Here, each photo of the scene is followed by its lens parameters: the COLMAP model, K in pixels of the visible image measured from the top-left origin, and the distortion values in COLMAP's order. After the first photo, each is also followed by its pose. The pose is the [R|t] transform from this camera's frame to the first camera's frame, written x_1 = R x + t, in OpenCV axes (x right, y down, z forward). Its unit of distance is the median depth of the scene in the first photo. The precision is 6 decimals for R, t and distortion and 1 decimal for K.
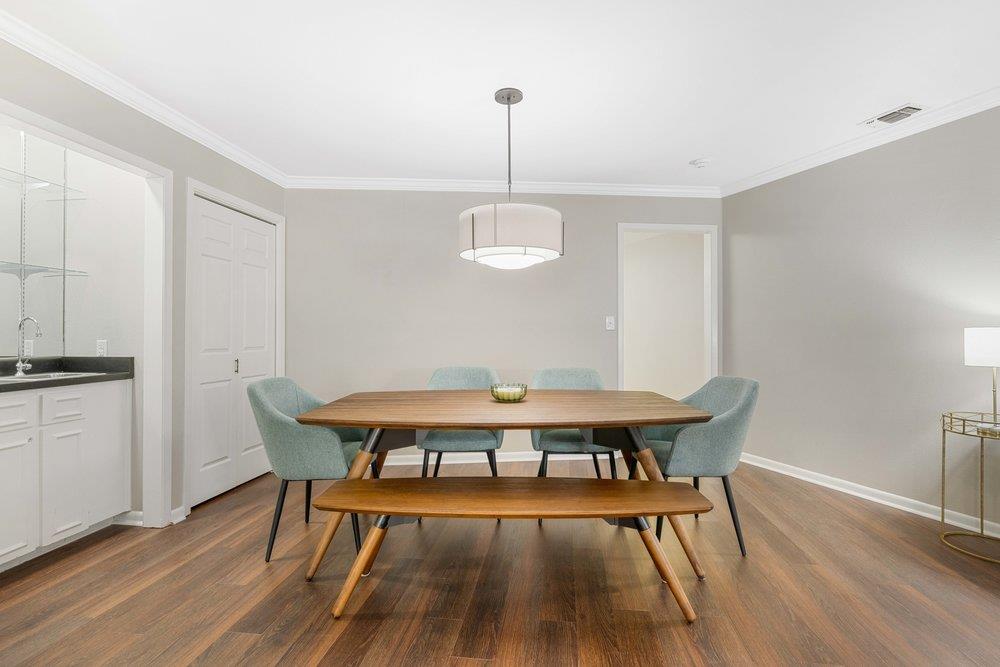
lens RADIAL K [[449.6, 0, 509.7], [0, 449.6, 336.2], [0, 0, 1]] dist [0.004387, 0.000855]
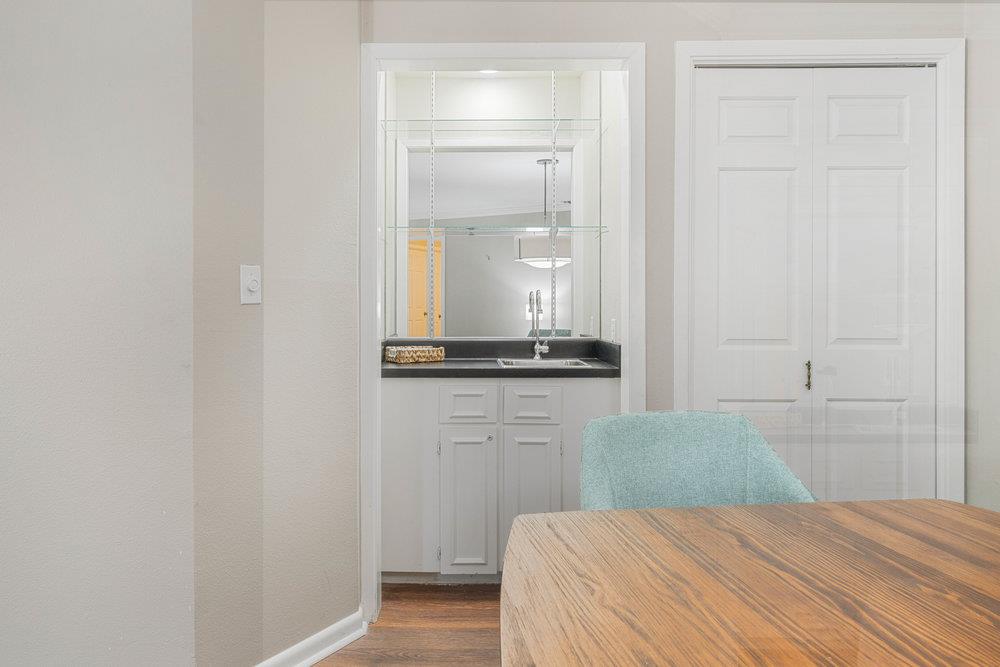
lens RADIAL K [[658.8, 0, 462.2], [0, 658.8, 298.7], [0, 0, 1]] dist [0.004962, -0.002047]
pose [[0.102114, -0.009731, -0.994725, 0.112949], [-0.006803, 0.999922, -0.010480, -0.011093], [0.994749, 0.007837, 0.102040, 0.703254]]
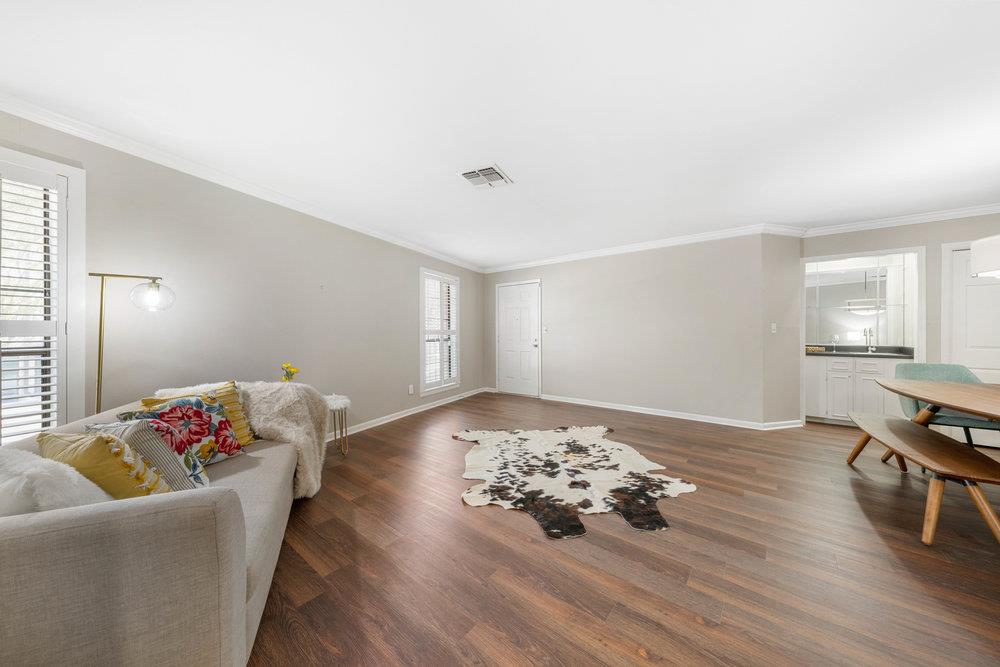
lens RADIAL K [[344.6, 0, 498.9], [0, 344.6, 330.3], [0, 0, 1]] dist [-0.002651, 0.000832]
pose [[-0.535444, -0.002504, -0.844567, 1.416687], [-0.005213, 0.999986, 0.000340, -0.019514], [0.844555, 0.004585, -0.535450, 0.306975]]
